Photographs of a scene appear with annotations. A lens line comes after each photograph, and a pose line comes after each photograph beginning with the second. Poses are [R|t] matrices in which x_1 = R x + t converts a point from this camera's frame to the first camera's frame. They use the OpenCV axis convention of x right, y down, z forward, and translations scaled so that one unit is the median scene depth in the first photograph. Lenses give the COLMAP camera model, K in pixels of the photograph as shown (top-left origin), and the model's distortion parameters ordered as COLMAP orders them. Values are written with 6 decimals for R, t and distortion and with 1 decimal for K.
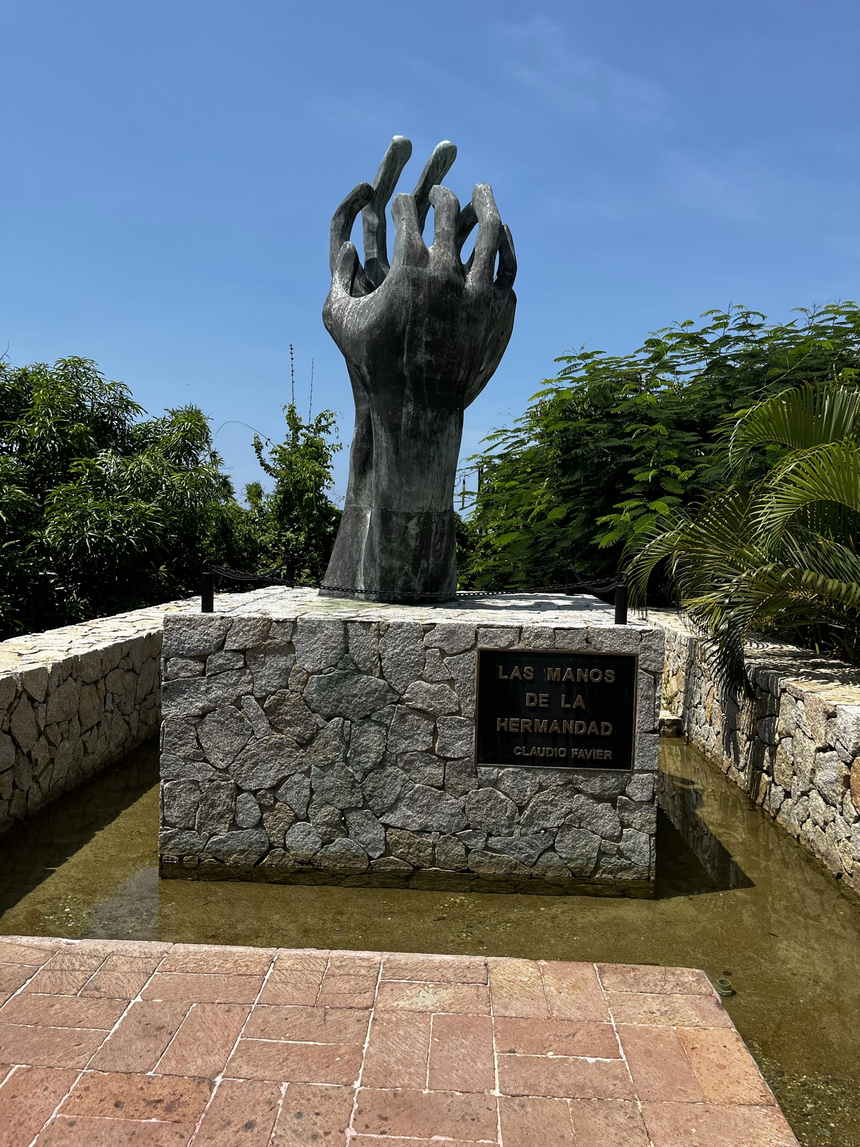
lens RADIAL K [[853.8, 0, 435.8], [0, 853.8, 594.1], [0, 0, 1]] dist [0.073058, -0.106166]
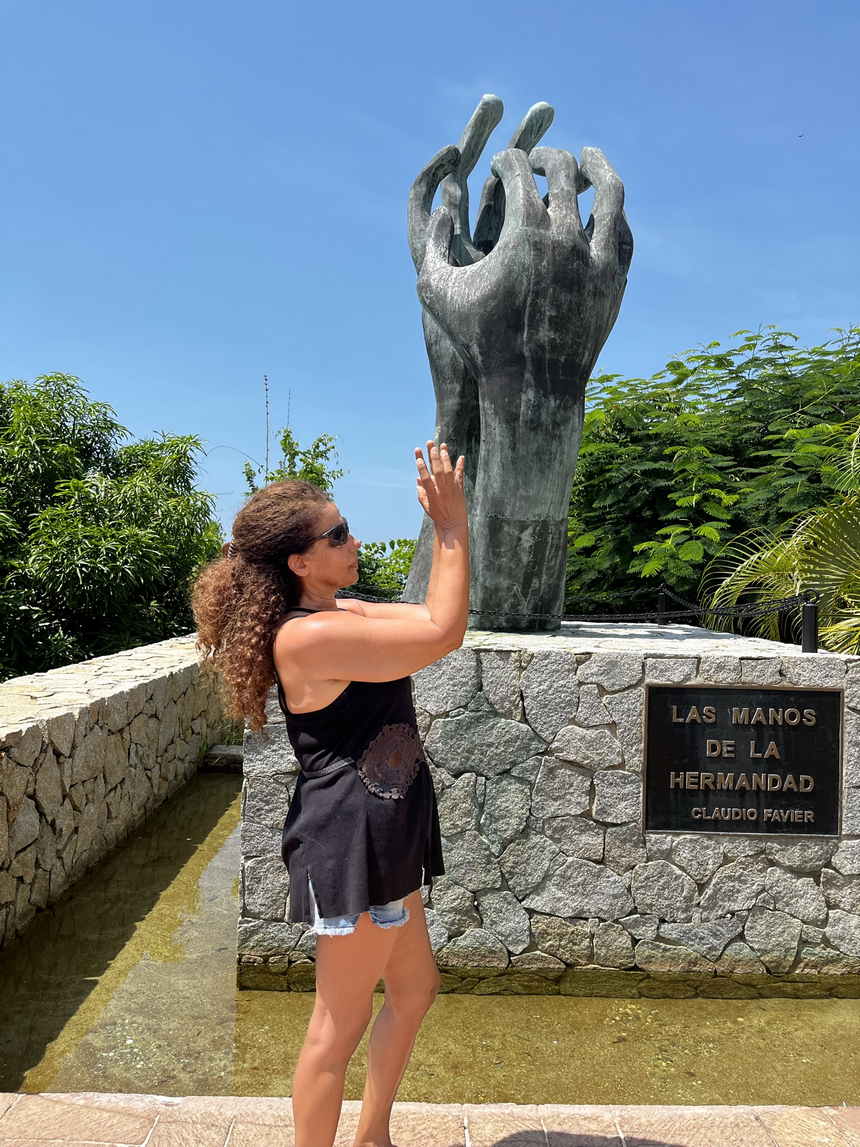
lens RADIAL K [[855.8, 0, 428.6], [0, 855.8, 591.8], [0, 0, 1]] dist [0.049999, -0.055227]
pose [[0.998634, -0.002799, 0.052183, -0.168989], [0.005527, 0.998621, -0.052200, 0.016291], [-0.051965, 0.052417, 0.997272, 0.180443]]
